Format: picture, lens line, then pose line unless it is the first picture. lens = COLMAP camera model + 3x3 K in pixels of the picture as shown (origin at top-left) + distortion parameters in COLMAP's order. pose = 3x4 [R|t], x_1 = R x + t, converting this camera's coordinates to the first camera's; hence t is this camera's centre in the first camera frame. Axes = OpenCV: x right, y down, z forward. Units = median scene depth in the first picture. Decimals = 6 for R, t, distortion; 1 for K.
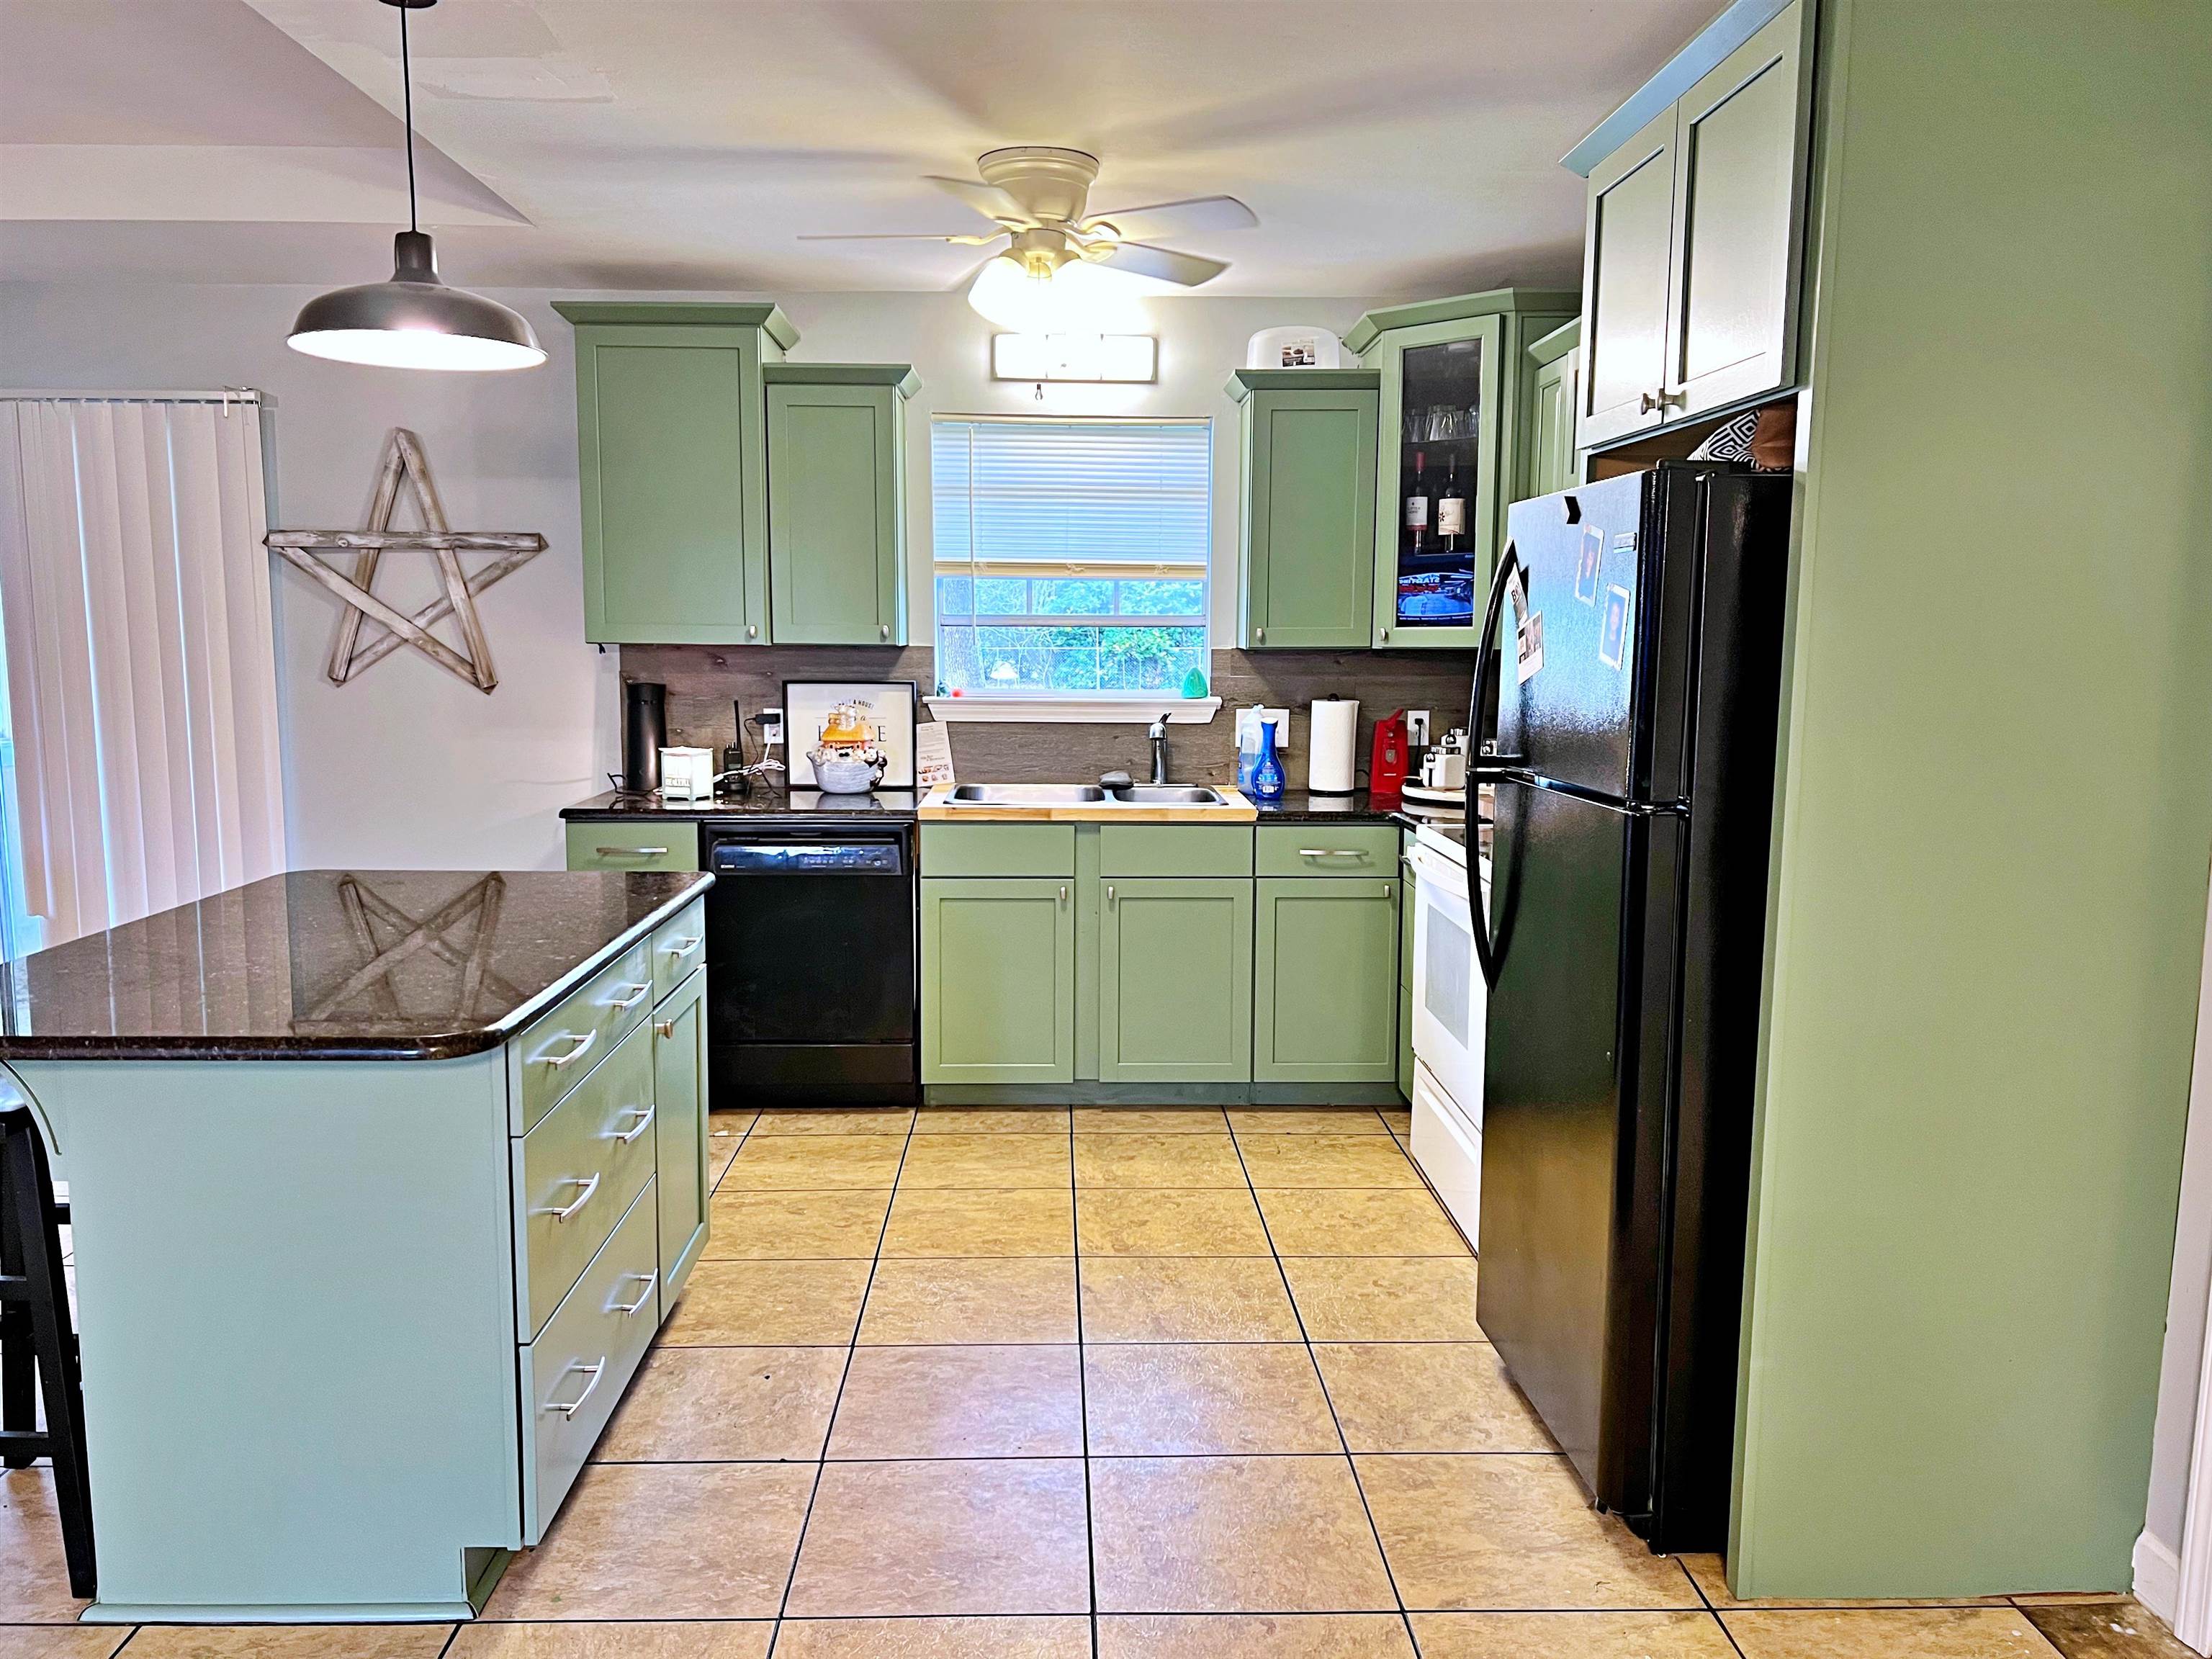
lens RADIAL K [[1646.1, 0, 1091.3], [0, 1646.1, 847.6], [0, 0, 1]] dist [0.049638, -0.064792]
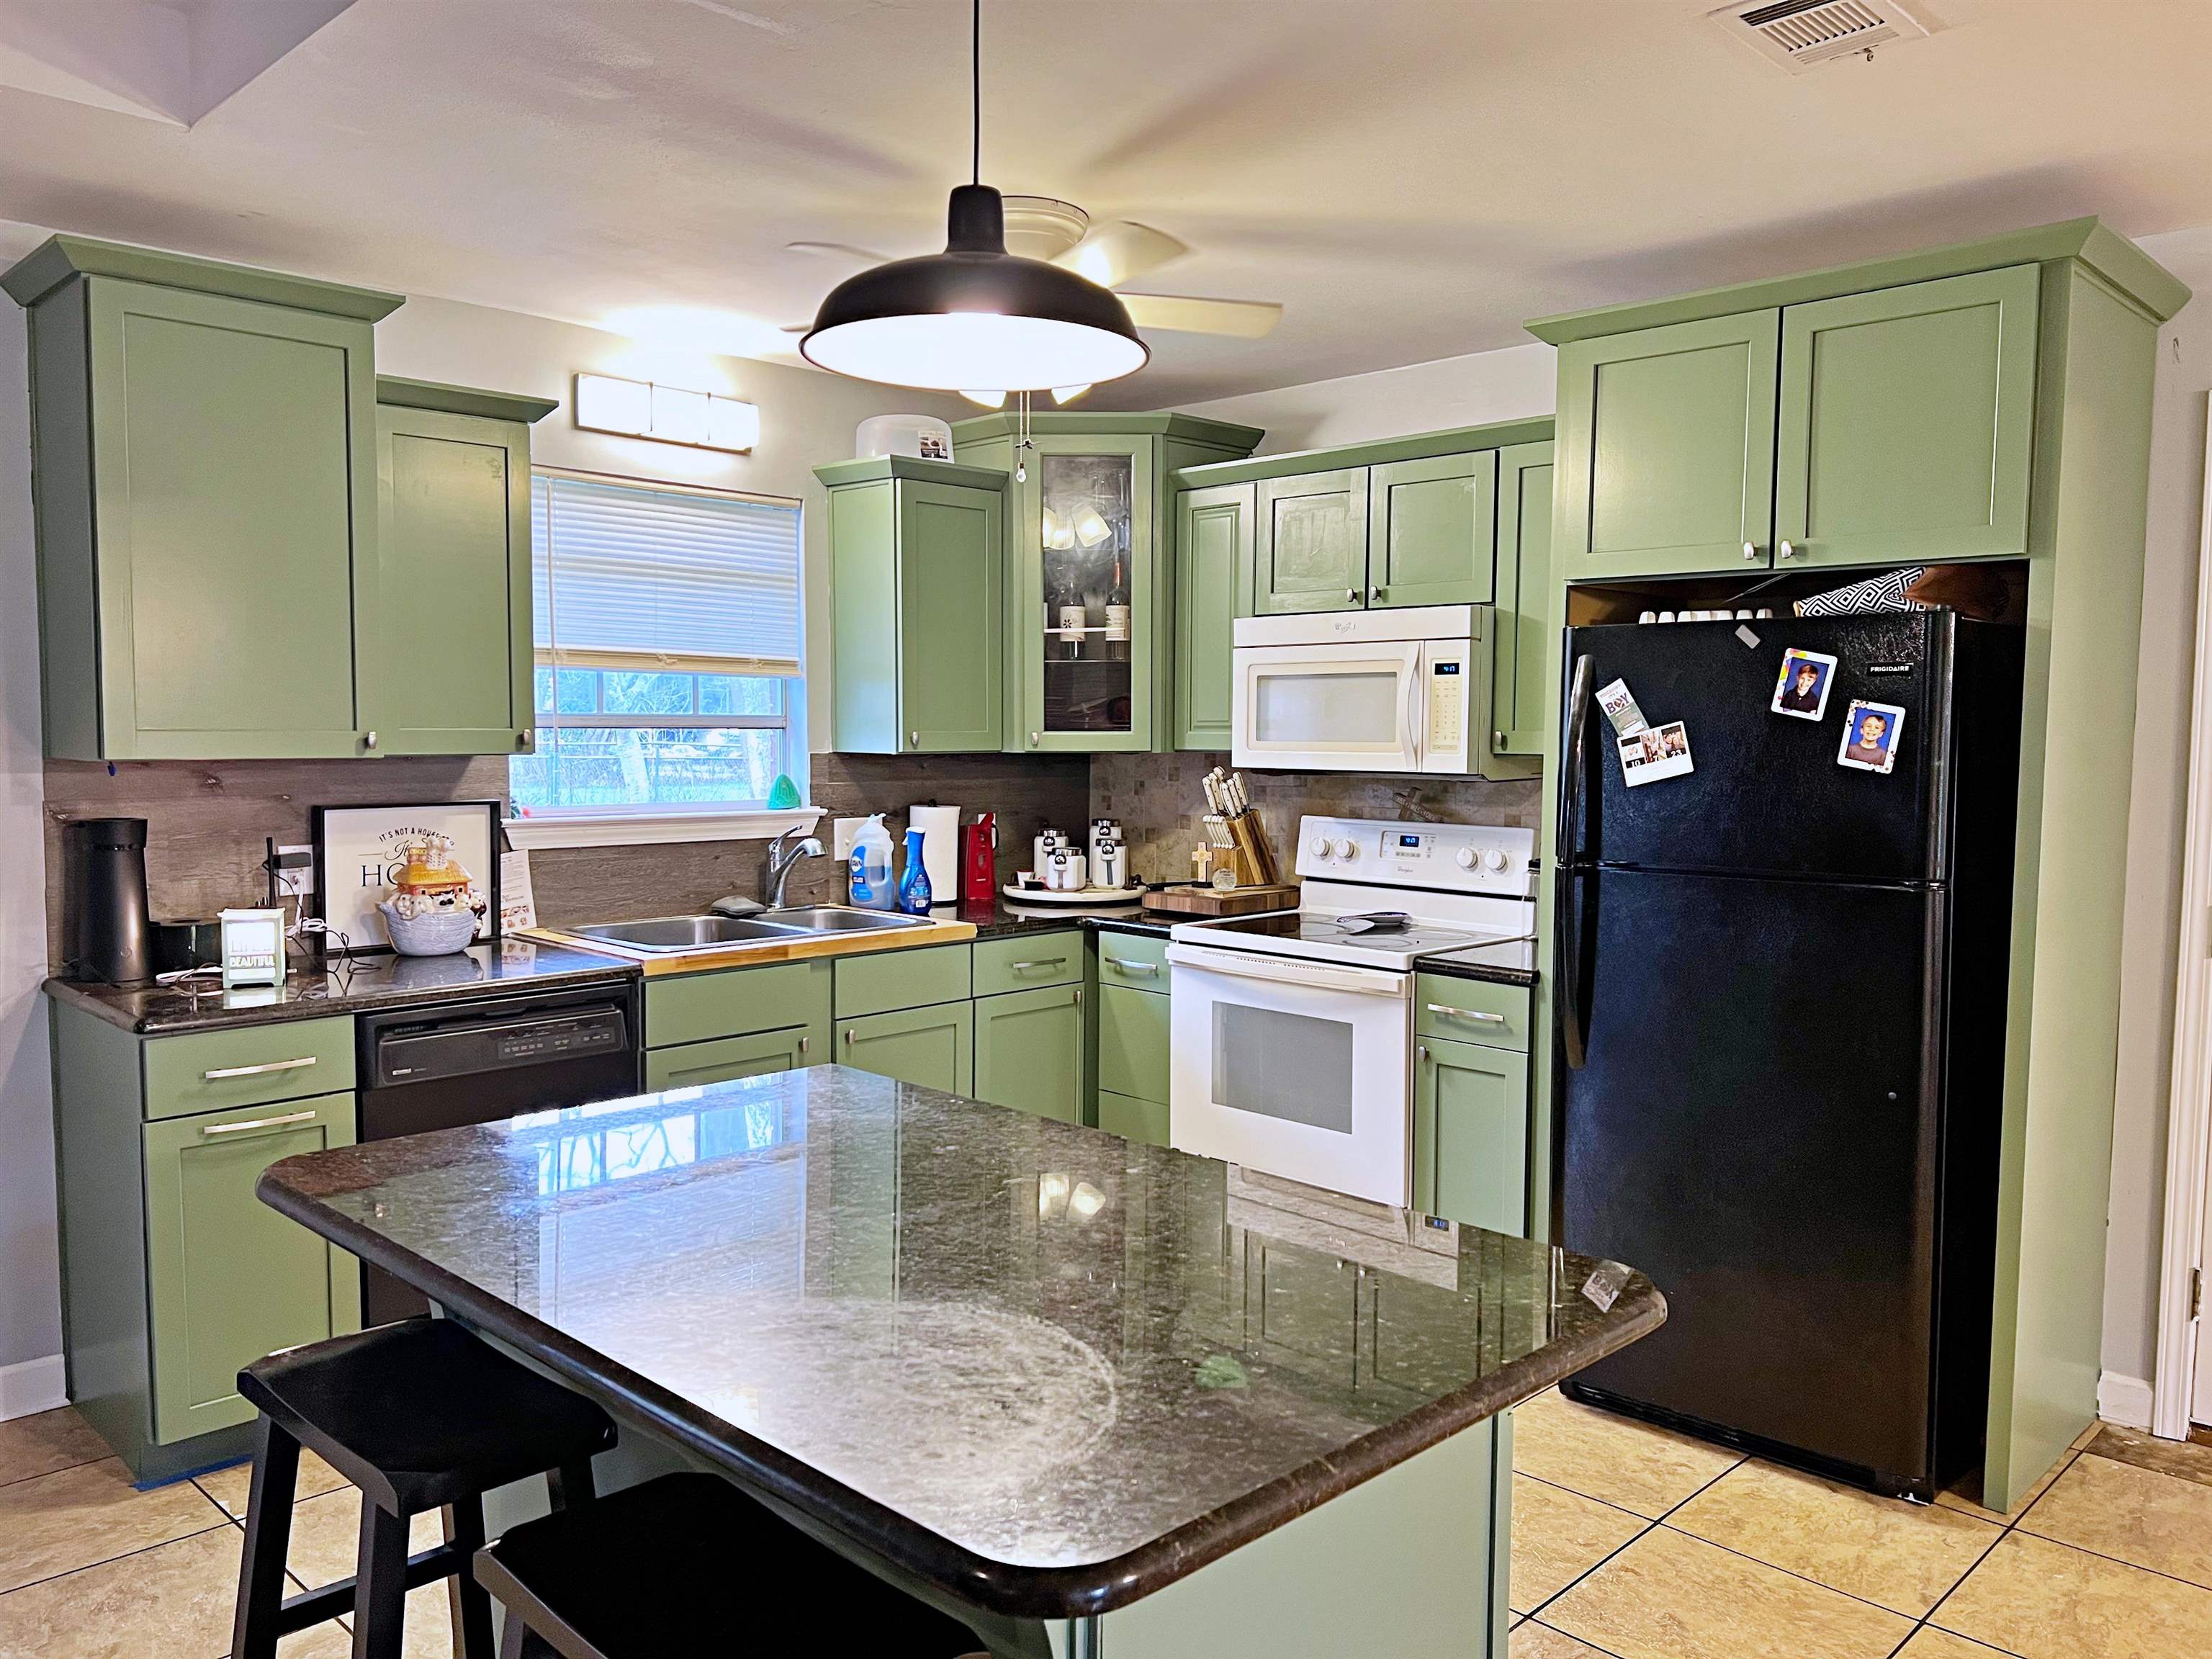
lens RADIAL K [[1646.1, 0, 1099.8], [0, 1646.1, 837.8], [0, 0, 1]] dist [0.049638, -0.064792]
pose [[0.721556, -0.049372, 0.690594, -0.440242], [0.090862, 0.995580, -0.023760, -0.039490], [-0.686368, 0.079893, 0.722853, 0.247013]]
